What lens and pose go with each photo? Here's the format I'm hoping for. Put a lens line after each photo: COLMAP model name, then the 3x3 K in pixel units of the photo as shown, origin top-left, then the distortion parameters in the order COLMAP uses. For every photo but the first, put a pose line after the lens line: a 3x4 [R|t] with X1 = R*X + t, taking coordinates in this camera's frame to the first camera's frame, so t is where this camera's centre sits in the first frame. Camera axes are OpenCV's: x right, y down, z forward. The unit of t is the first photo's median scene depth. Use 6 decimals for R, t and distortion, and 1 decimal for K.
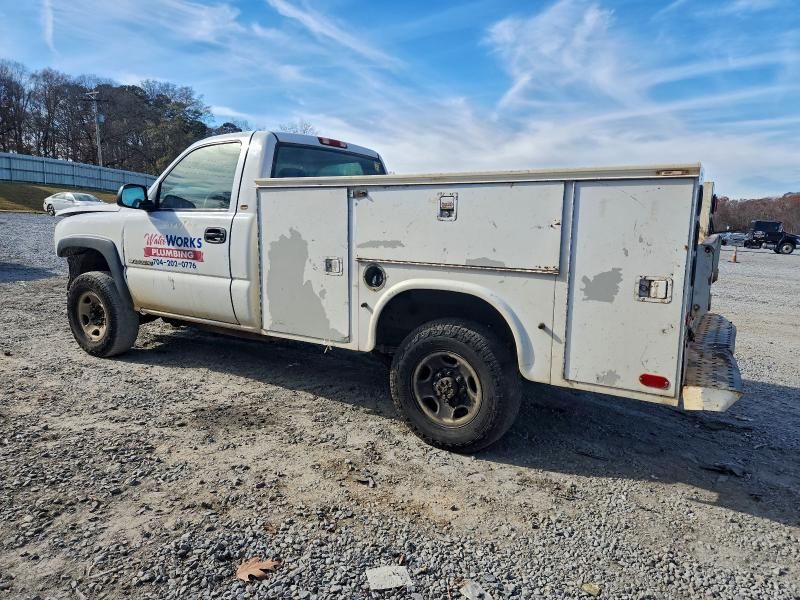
lens RADIAL K [[589.6, 0, 400.0], [0, 589.6, 300.0], [0, 0, 1]] dist [0.070919, -0.005437]
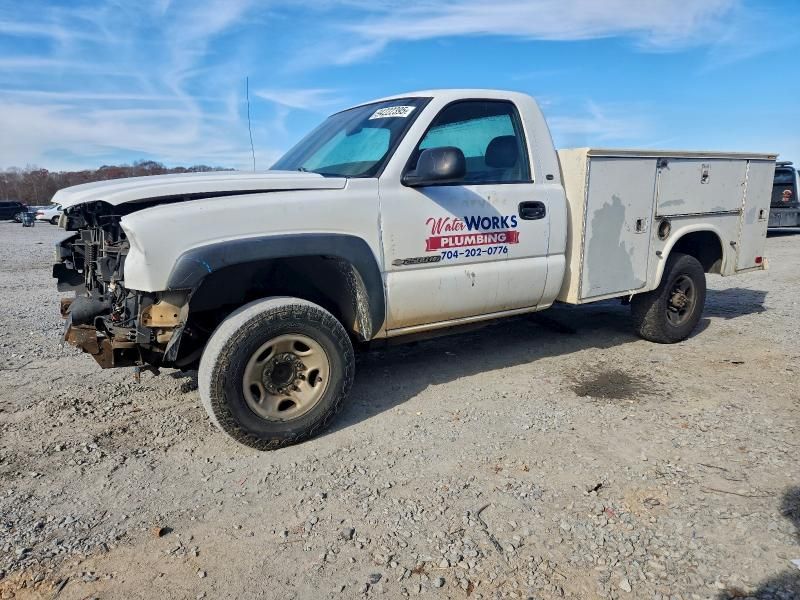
lens RADIAL K [[610.0, 0, 400.0], [0, 610.0, 300.0], [0, 0, 1]] dist [0.003617, -0.004548]
pose [[0.375749, -0.193359, 0.906325, -1.192934], [0.155155, 0.977312, 0.144178, -0.135276], [-0.913641, 0.086446, 0.397225, 0.804809]]
